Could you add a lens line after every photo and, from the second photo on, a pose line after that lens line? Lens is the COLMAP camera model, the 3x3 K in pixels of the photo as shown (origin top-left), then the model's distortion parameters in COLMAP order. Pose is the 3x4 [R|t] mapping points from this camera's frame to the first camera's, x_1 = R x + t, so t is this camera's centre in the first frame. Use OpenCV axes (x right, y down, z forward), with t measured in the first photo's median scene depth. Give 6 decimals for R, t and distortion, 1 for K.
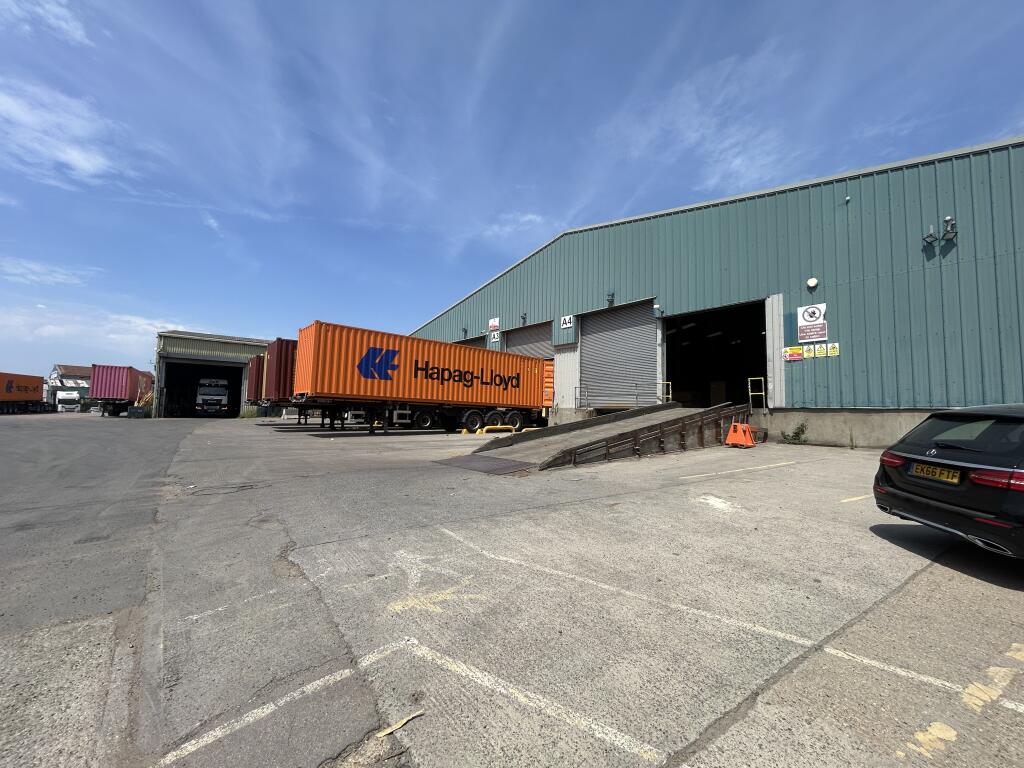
lens RADIAL K [[416.4, 0, 510.3], [0, 416.4, 384.6], [0, 0, 1]] dist [-0.000041, 0.001394]
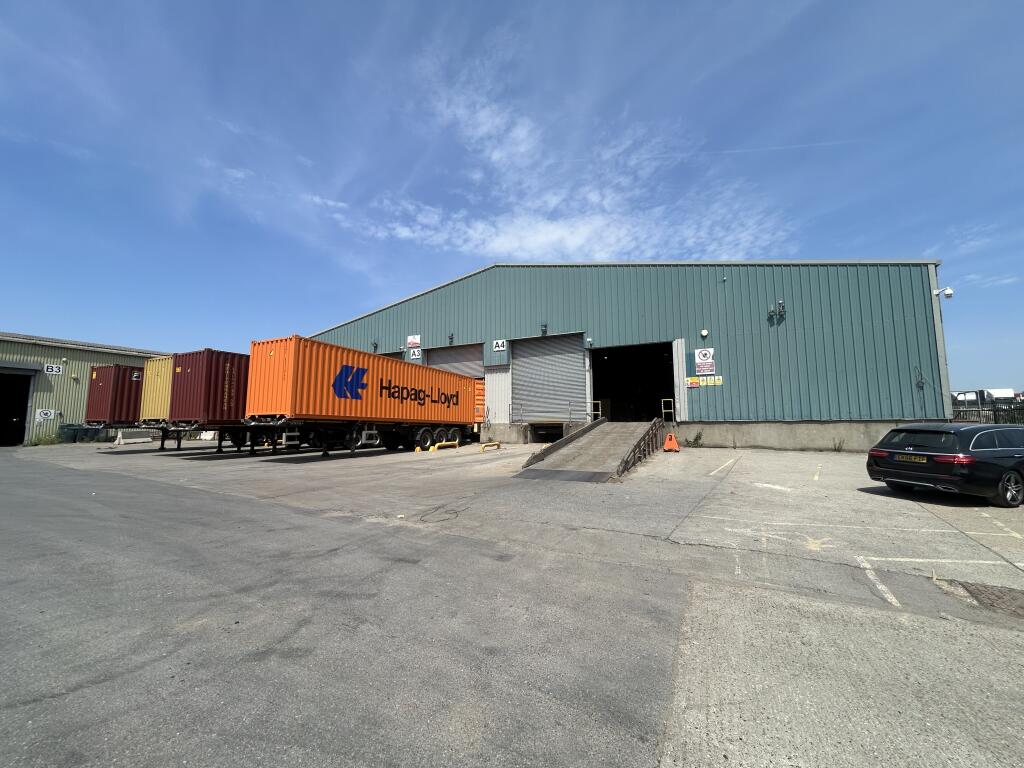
lens RADIAL K [[415.2, 0, 511.8], [0, 415.2, 389.2], [0, 0, 1]] dist [-0.006845, 0.000450]
pose [[0.913343, 0.011556, 0.407028, -0.339585], [-0.004842, 0.999835, -0.017520, -0.018524], [-0.407163, 0.014030, 0.913248, -0.017050]]
